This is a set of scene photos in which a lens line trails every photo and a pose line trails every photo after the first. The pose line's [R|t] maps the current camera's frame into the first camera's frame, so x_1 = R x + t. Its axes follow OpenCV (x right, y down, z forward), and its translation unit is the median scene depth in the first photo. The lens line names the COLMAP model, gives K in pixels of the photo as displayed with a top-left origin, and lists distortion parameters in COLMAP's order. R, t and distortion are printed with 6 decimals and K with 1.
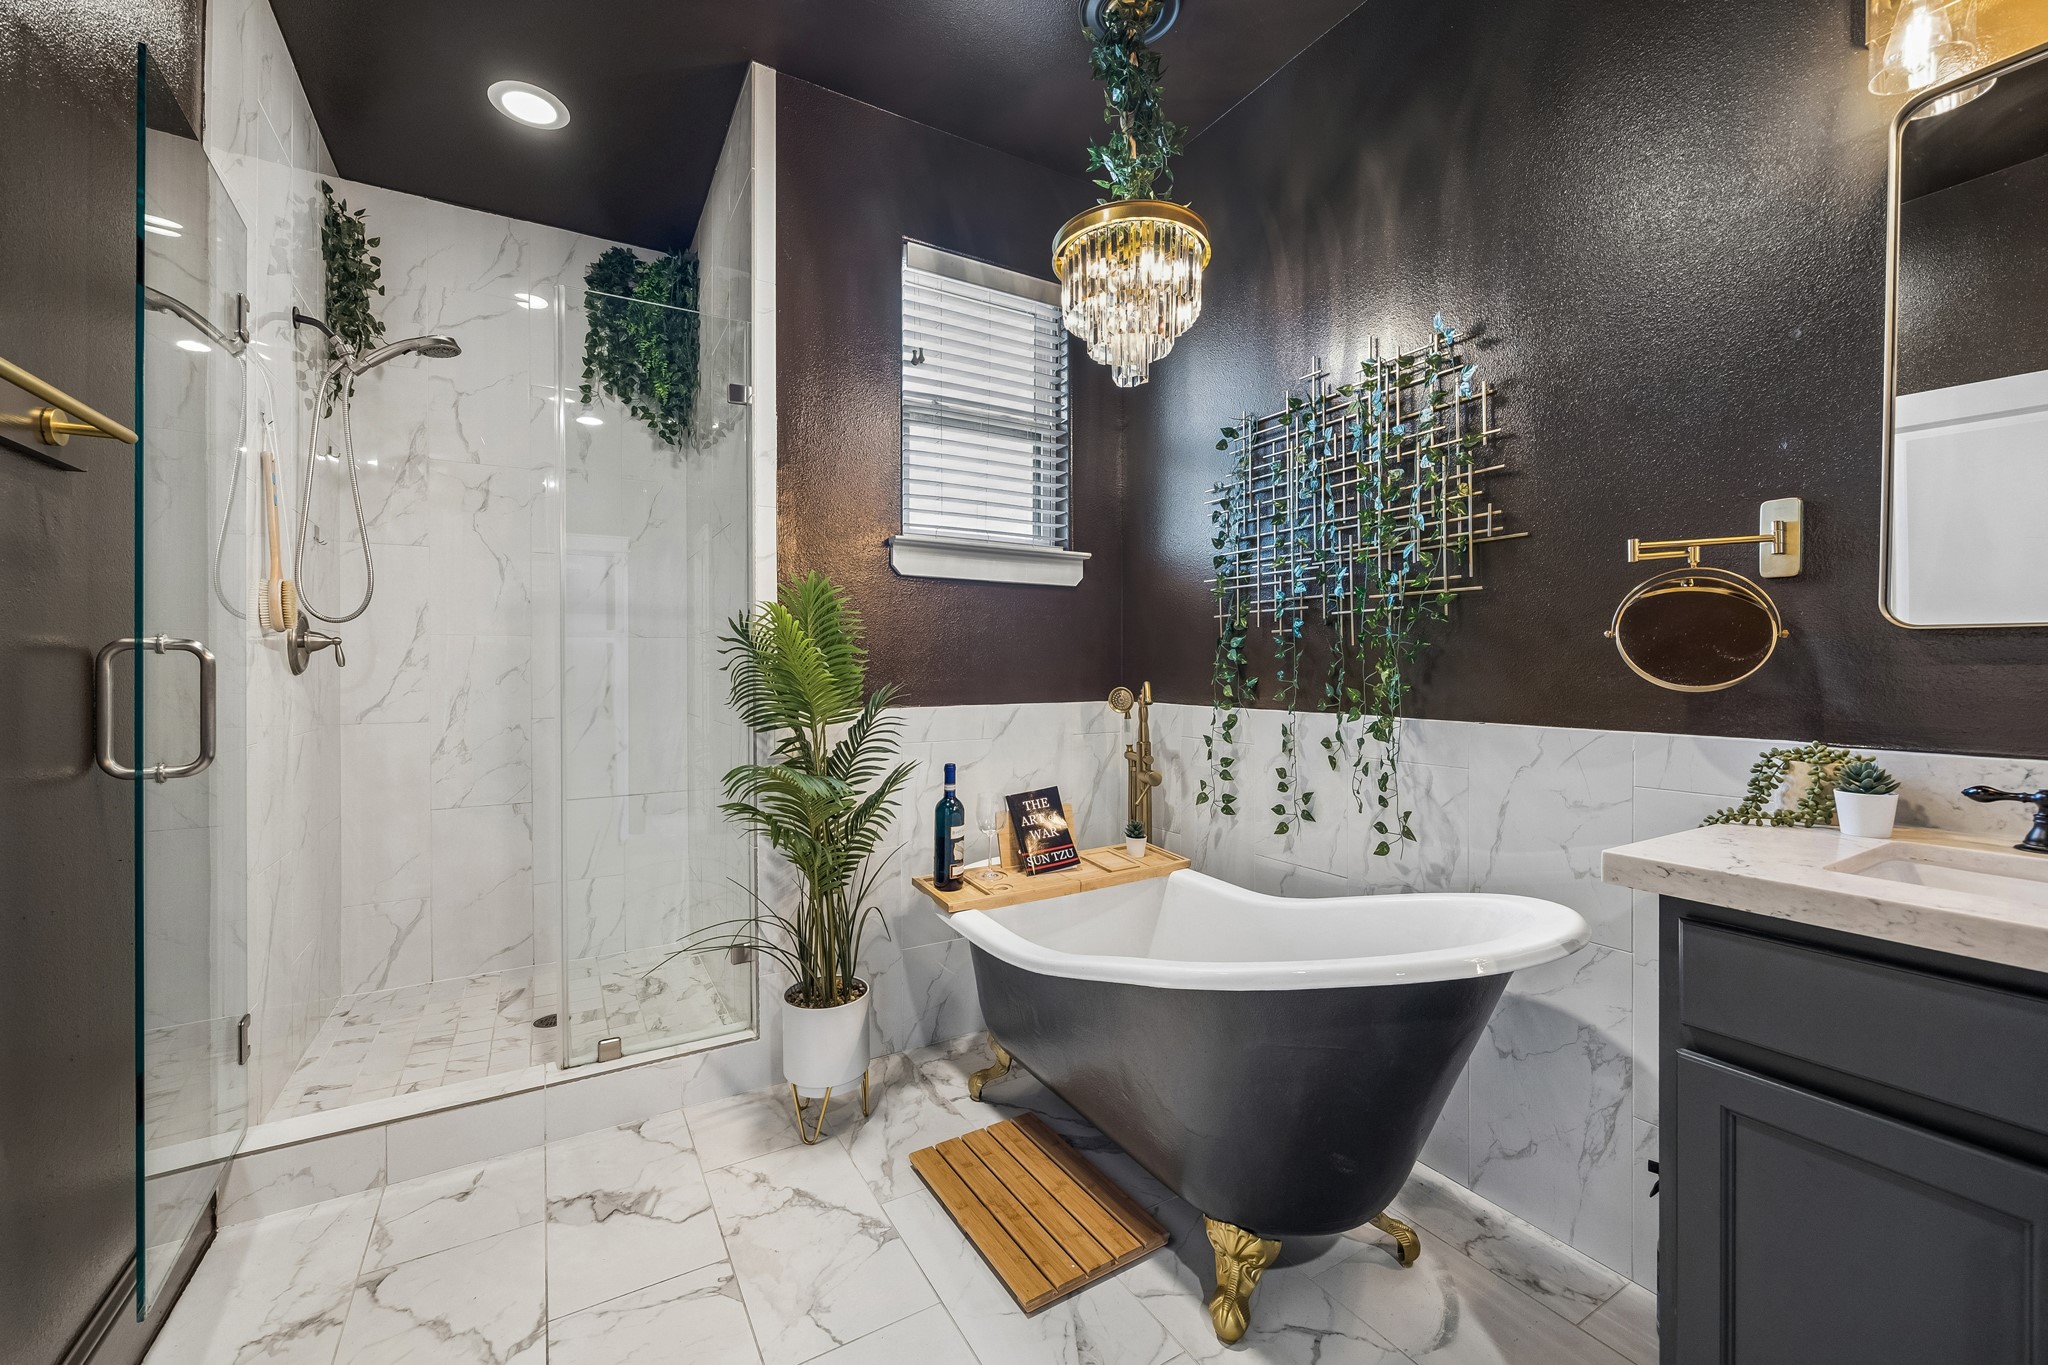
lens RADIAL K [[806.4, 0, 980.6], [0, 806.4, 663.6], [0, 0, 1]] dist [-0.003156, 0.000140]
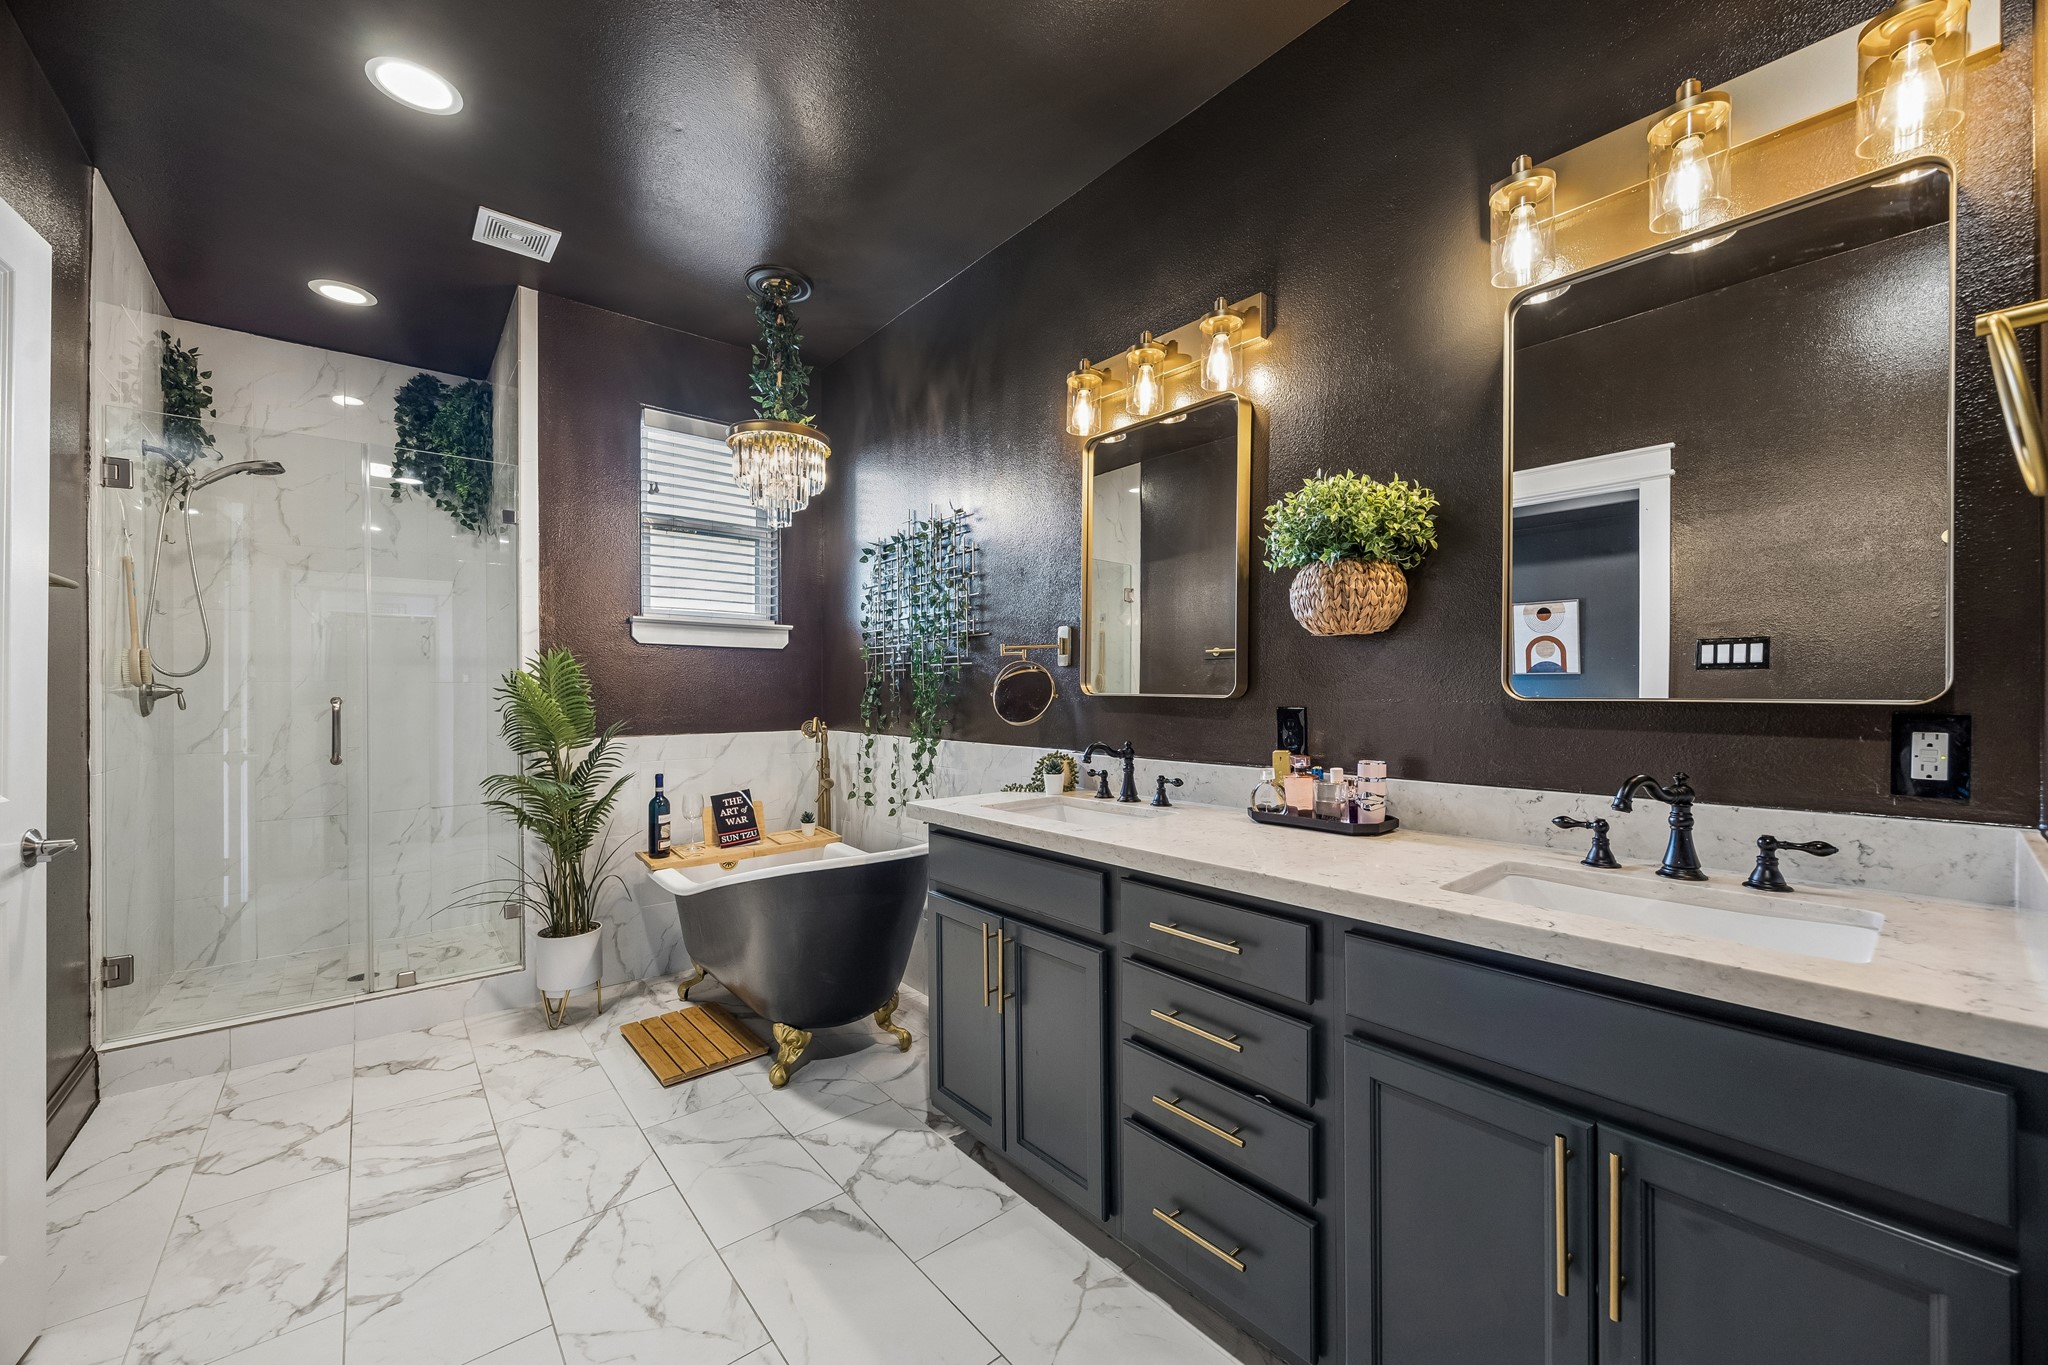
lens RADIAL K [[806.4, 0, 1015.3], [0, 806.4, 688.0], [0, 0, 1]] dist [-0.003156, 0.000140]
pose [[0.984324, 0.000071, 0.176370, 0.317770], [-0.000080, 1.000000, 0.000047, -0.032306], [-0.176370, -0.000060, 0.984324, -0.538575]]
